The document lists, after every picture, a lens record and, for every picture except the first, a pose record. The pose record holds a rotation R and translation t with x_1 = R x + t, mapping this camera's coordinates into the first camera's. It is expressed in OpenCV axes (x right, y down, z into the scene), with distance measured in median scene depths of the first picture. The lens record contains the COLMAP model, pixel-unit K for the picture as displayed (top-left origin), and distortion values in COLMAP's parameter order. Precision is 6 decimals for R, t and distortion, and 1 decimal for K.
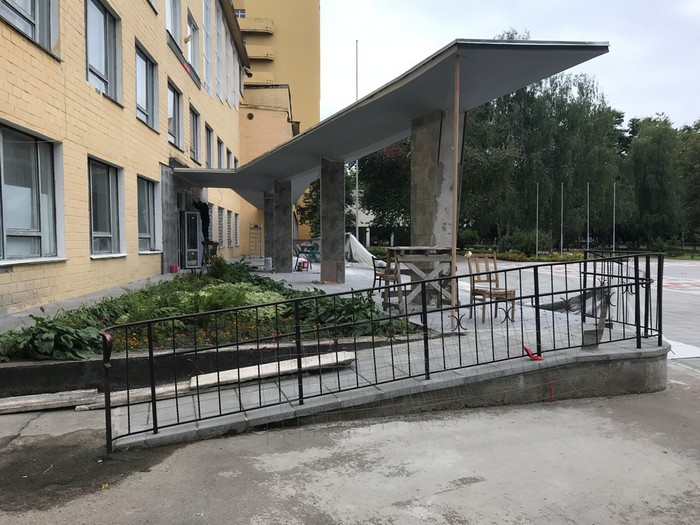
lens RADIAL K [[551.4, 0, 350.0], [0, 551.4, 262.5], [0, 0, 1]] dist [0.003880, -0.000200]
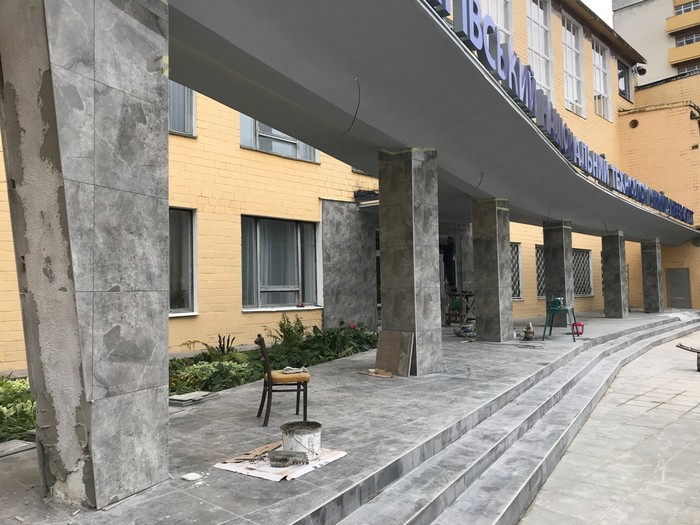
lens RADIAL K [[551.4, 0, 350.0], [0, 551.4, 262.5], [0, 0, 1]] dist [0.003880, -0.000200]
pose [[0.656740, -0.049295, -0.752504, 0.296523], [-0.012061, 0.997047, -0.075840, -0.024481], [0.754021, 0.058883, 0.654206, 0.498547]]
